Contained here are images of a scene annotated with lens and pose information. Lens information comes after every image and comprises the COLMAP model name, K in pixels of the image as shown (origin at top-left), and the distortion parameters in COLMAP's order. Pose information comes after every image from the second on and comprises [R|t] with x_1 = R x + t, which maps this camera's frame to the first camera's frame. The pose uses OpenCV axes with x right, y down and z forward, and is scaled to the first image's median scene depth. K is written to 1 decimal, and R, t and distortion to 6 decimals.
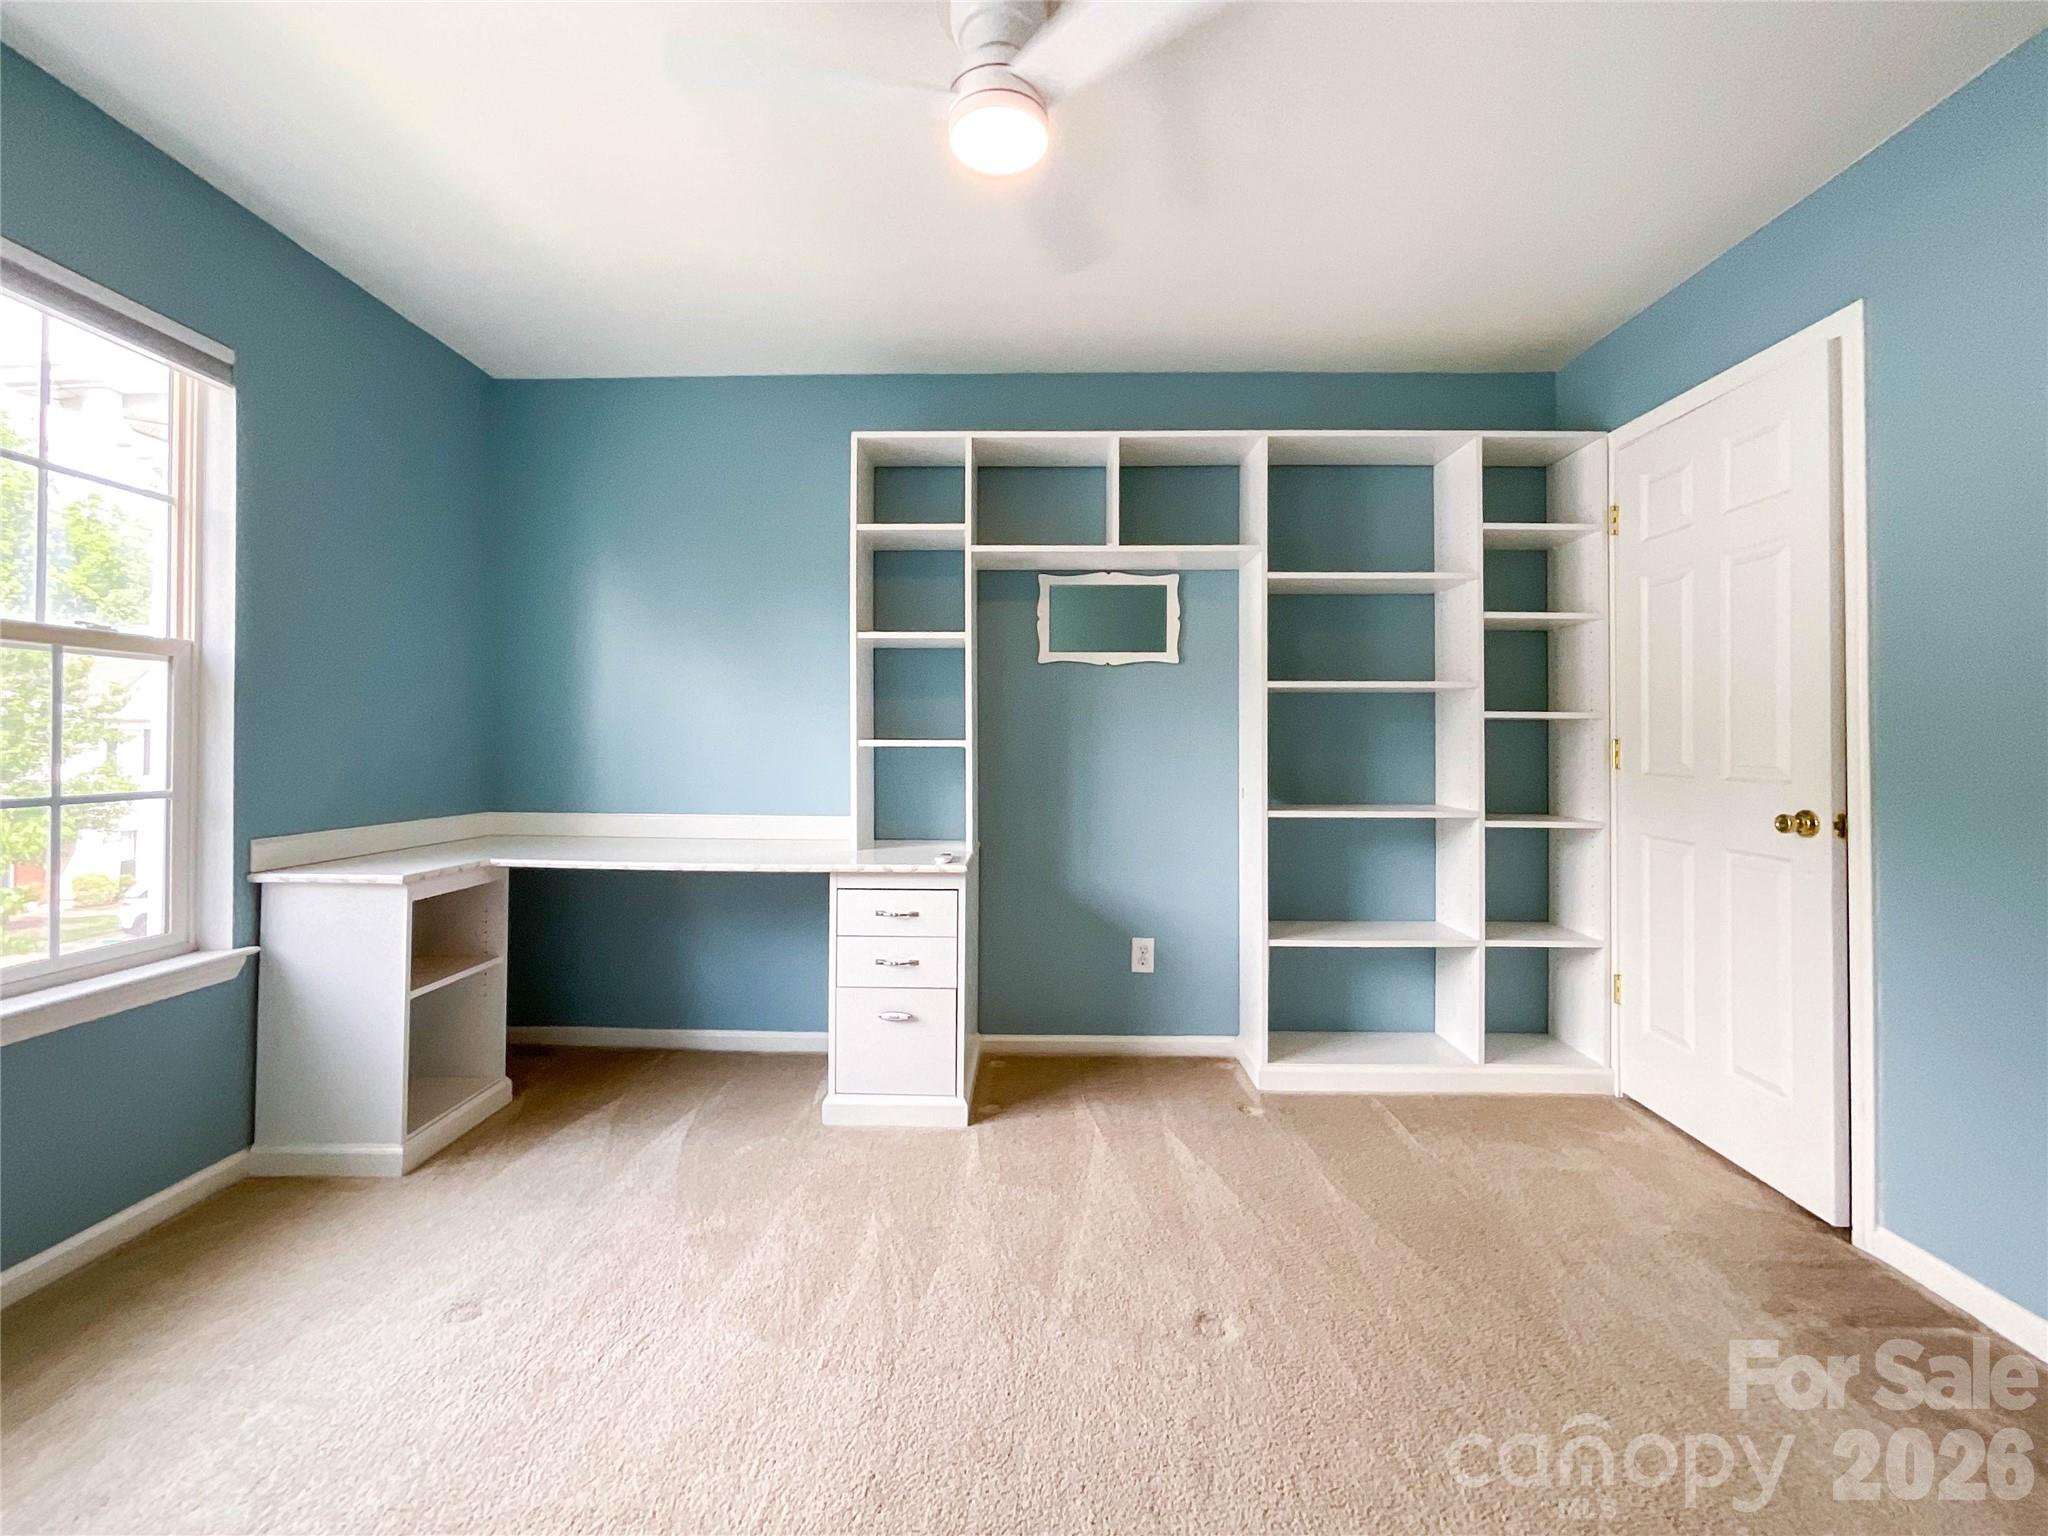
lens RADIAL K [[879.0, 0, 1020.3], [0, 879.0, 722.9], [0, 0, 1]] dist [-0.007214, 0.000473]
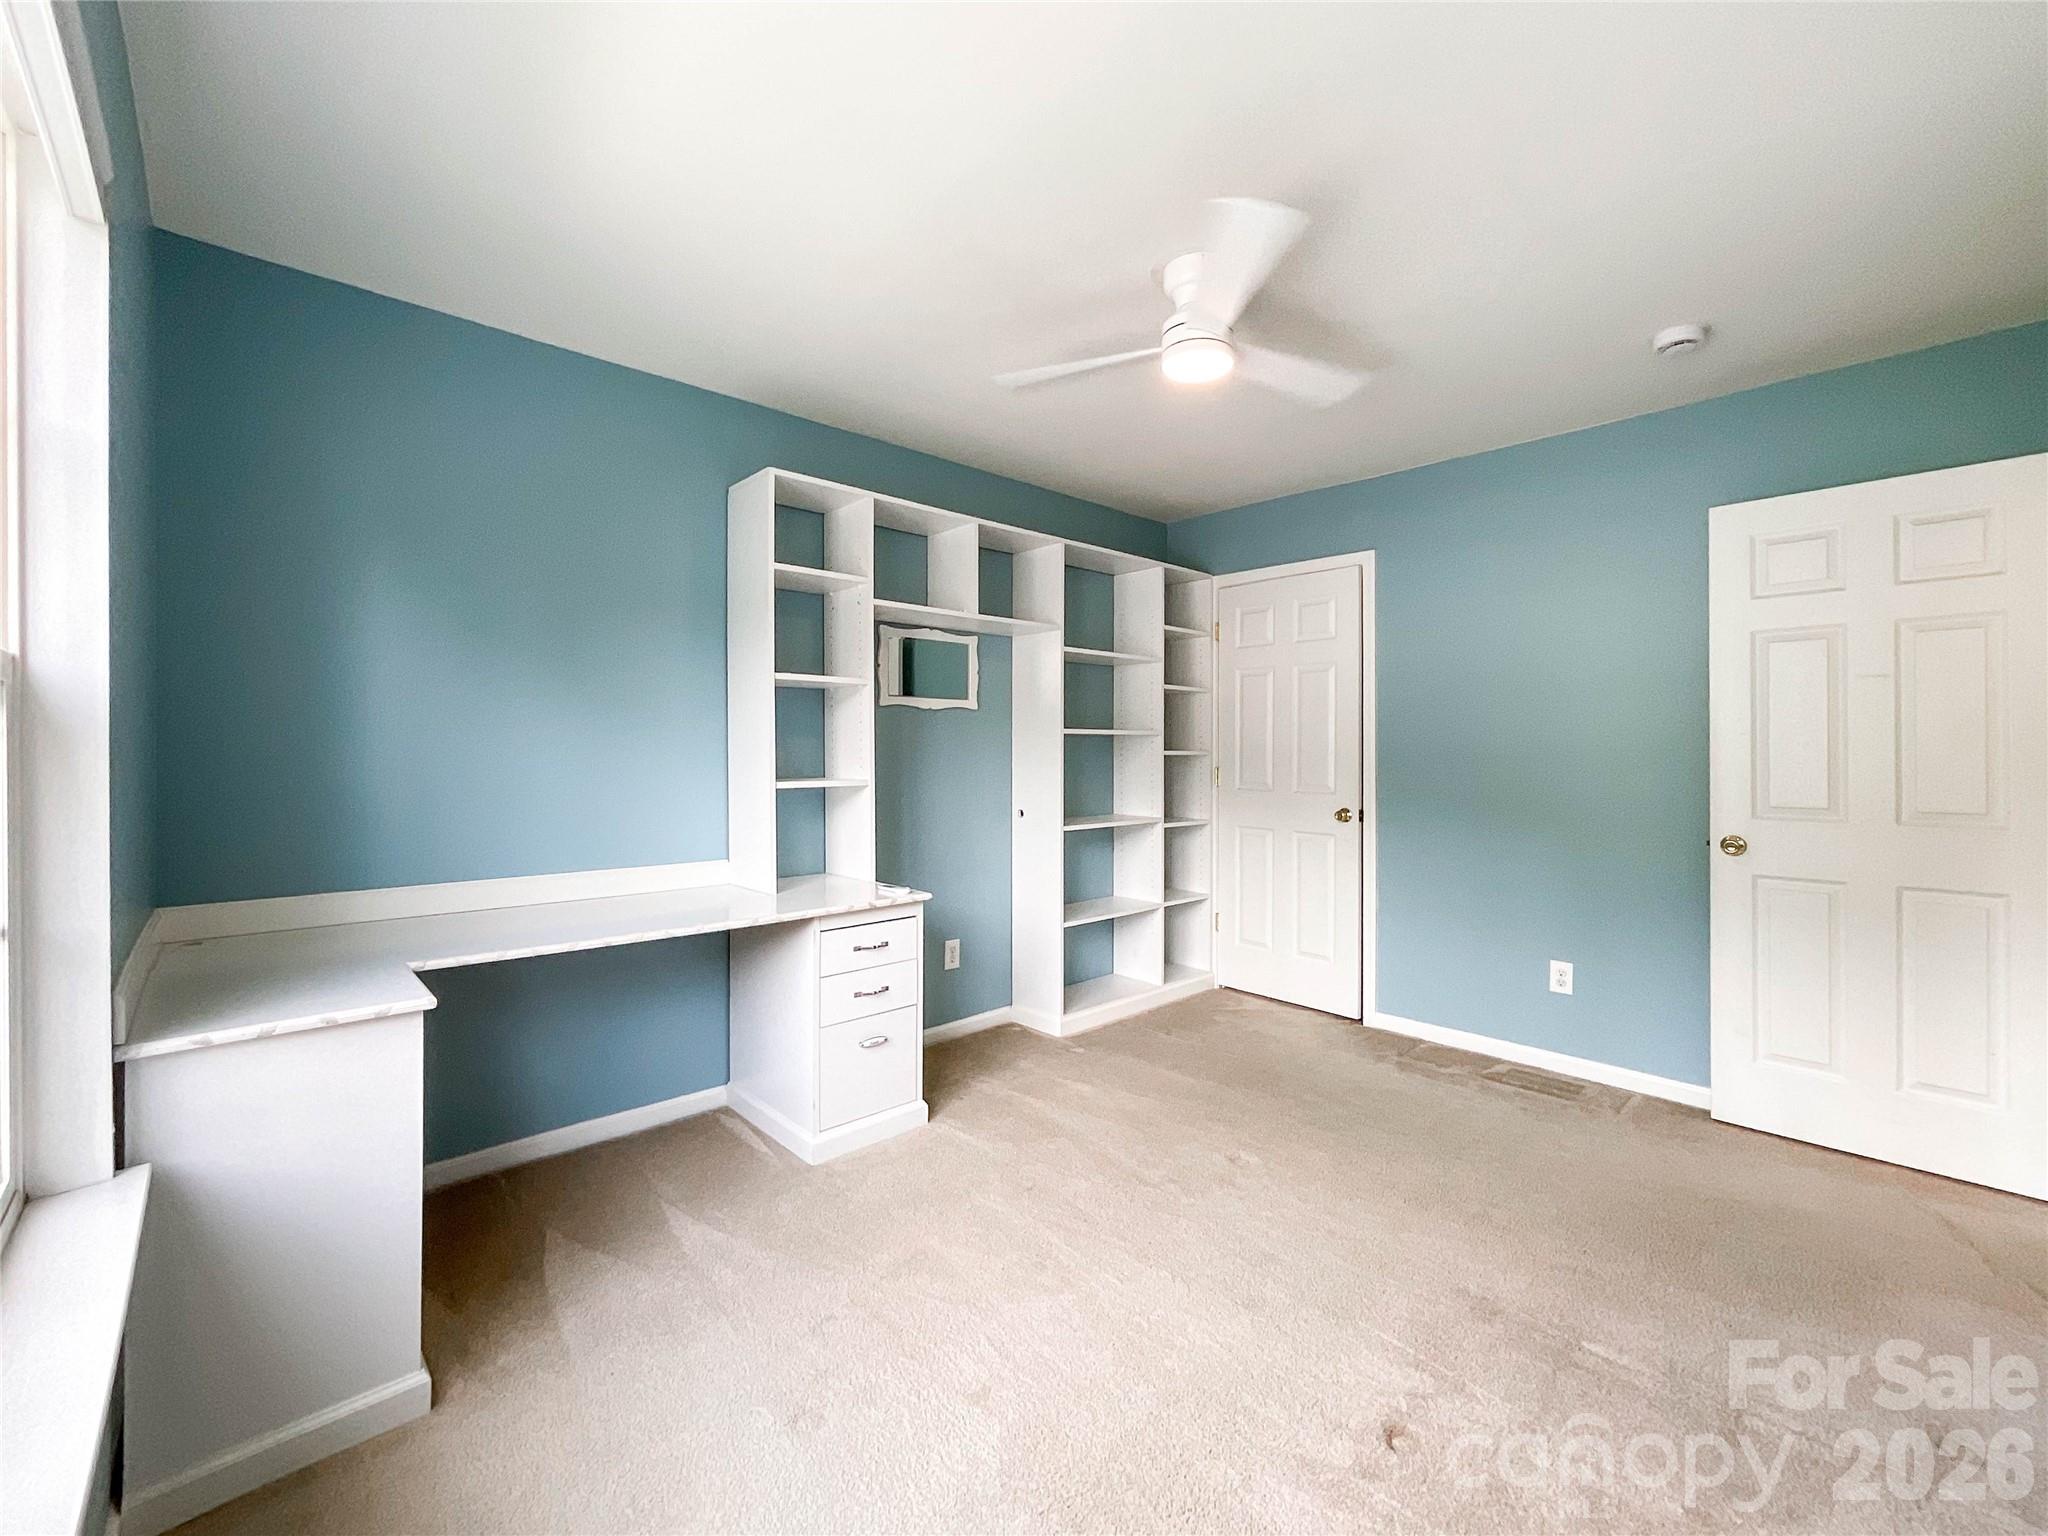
lens RADIAL K [[855.8, 0, 1030.0], [0, 855.8, 750.9], [0, 0, 1]] dist [-0.011758, 0.006744]
pose [[0.703532, -0.001232, 0.710663, -0.707565], [-0.012754, 0.999816, 0.014359, -0.033972], [-0.710550, -0.019166, 0.703386, 0.136196]]
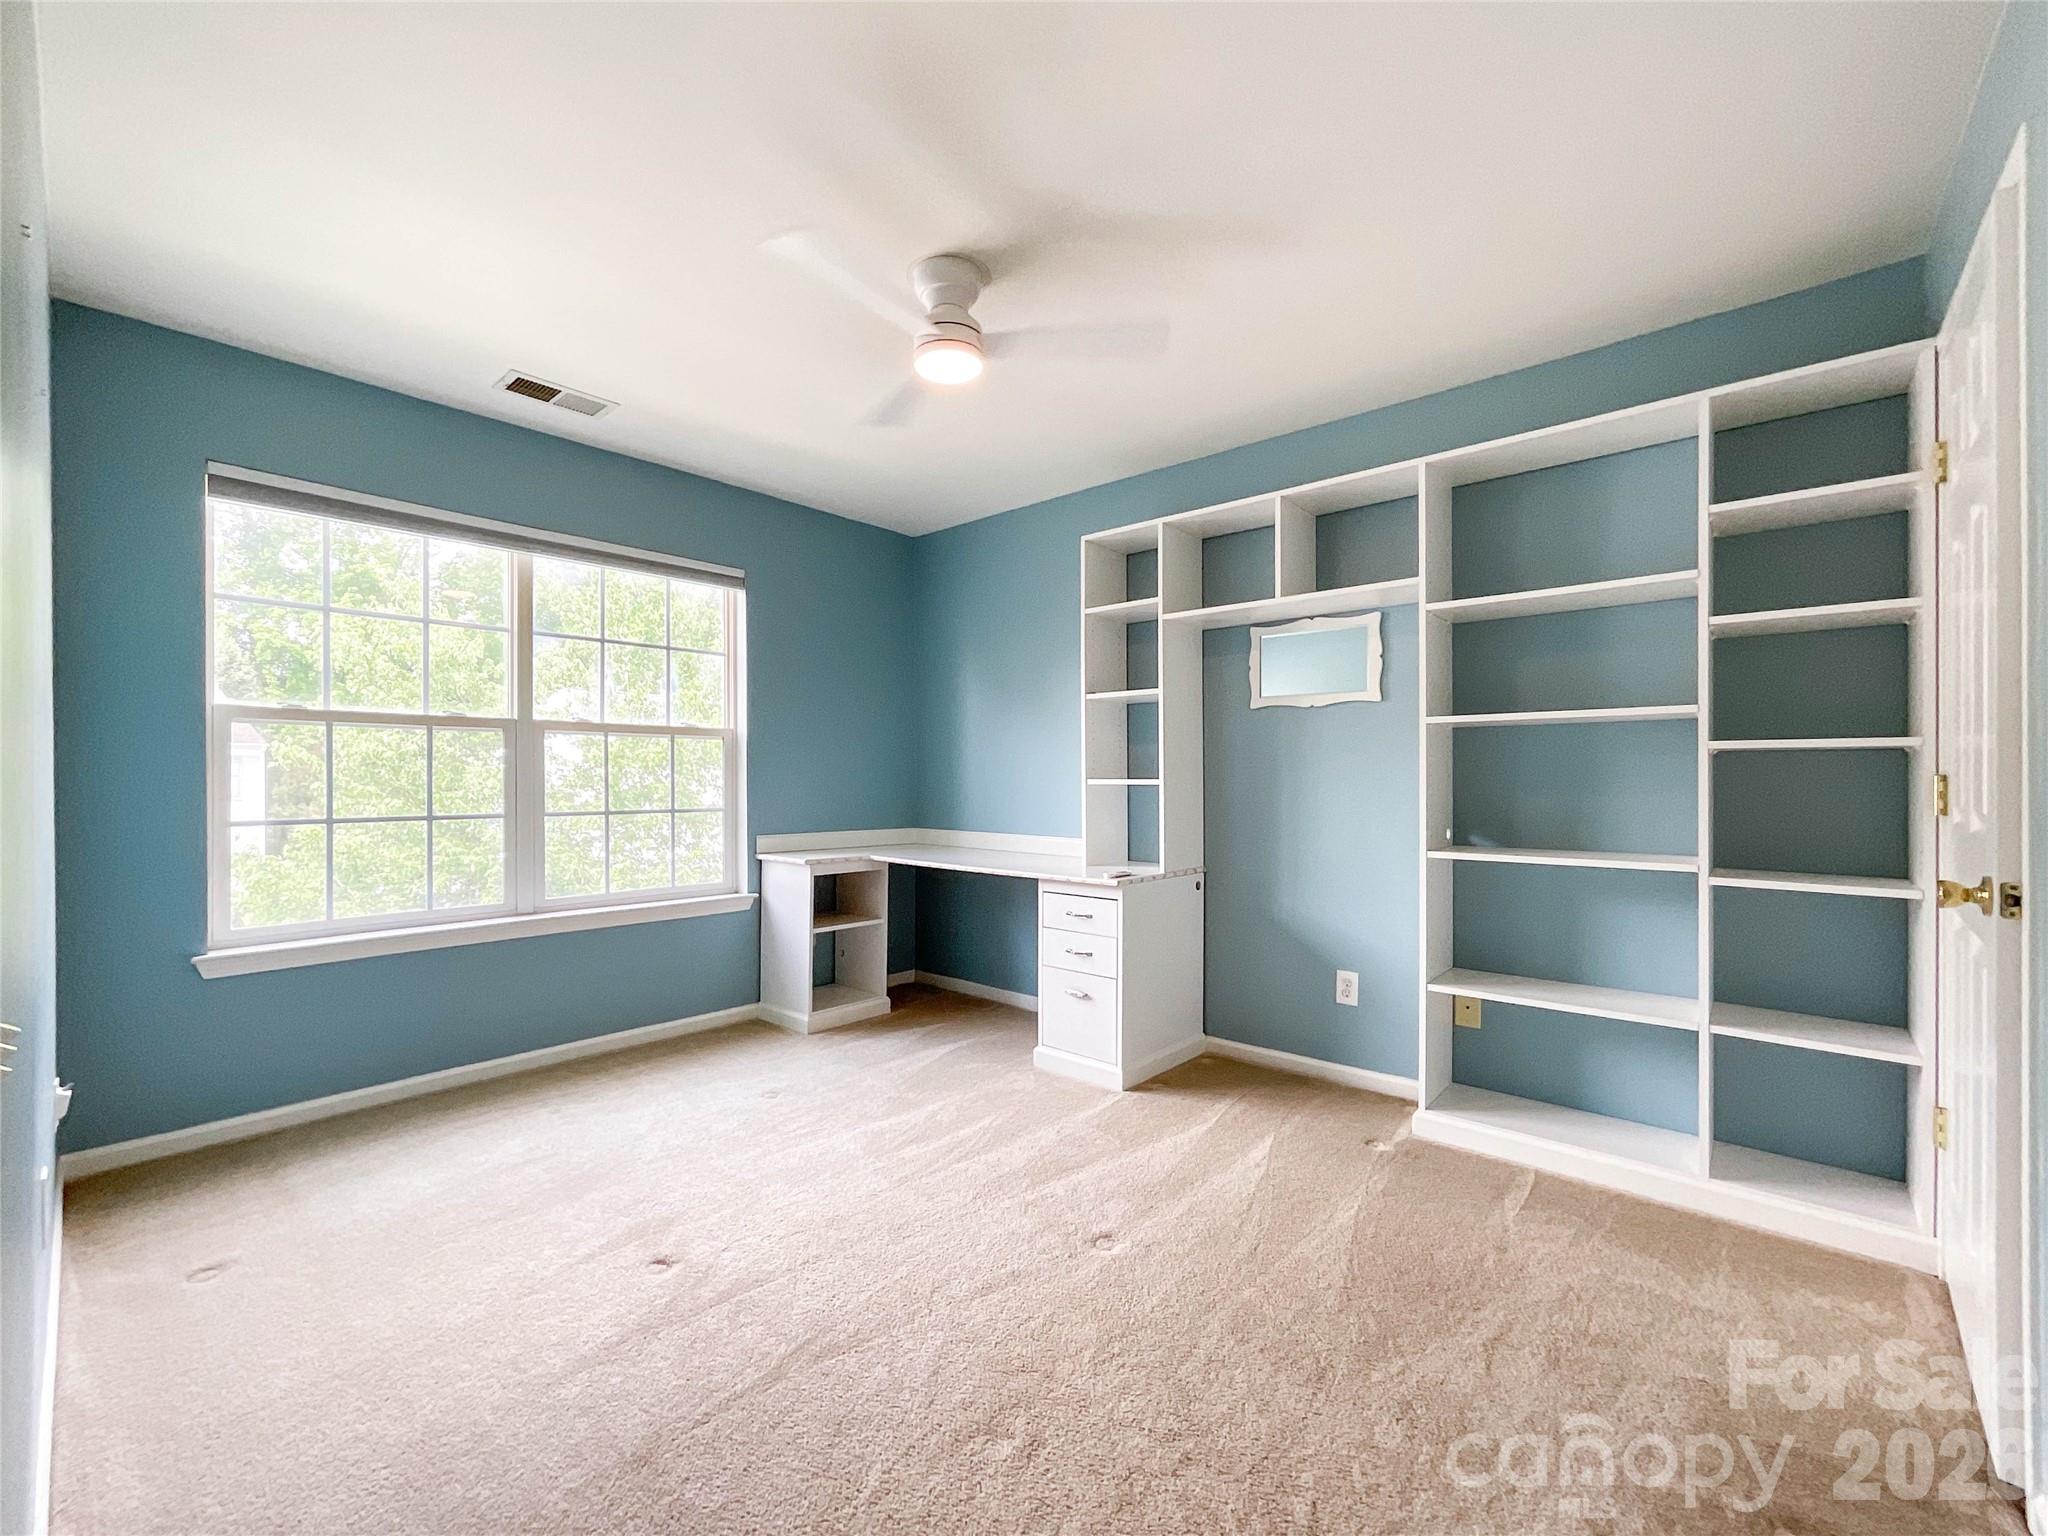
lens RADIAL K [[831.5, 0, 982.4], [0, 831.5, 771.0], [0, 0, 1]] dist [-0.001539, 0.000206]
pose [[0.760817, -0.009945, -0.648890, 0.521573], [0.018095, 0.999819, 0.005893, -0.002627], [0.648714, -0.016225, 0.760859, -0.012953]]
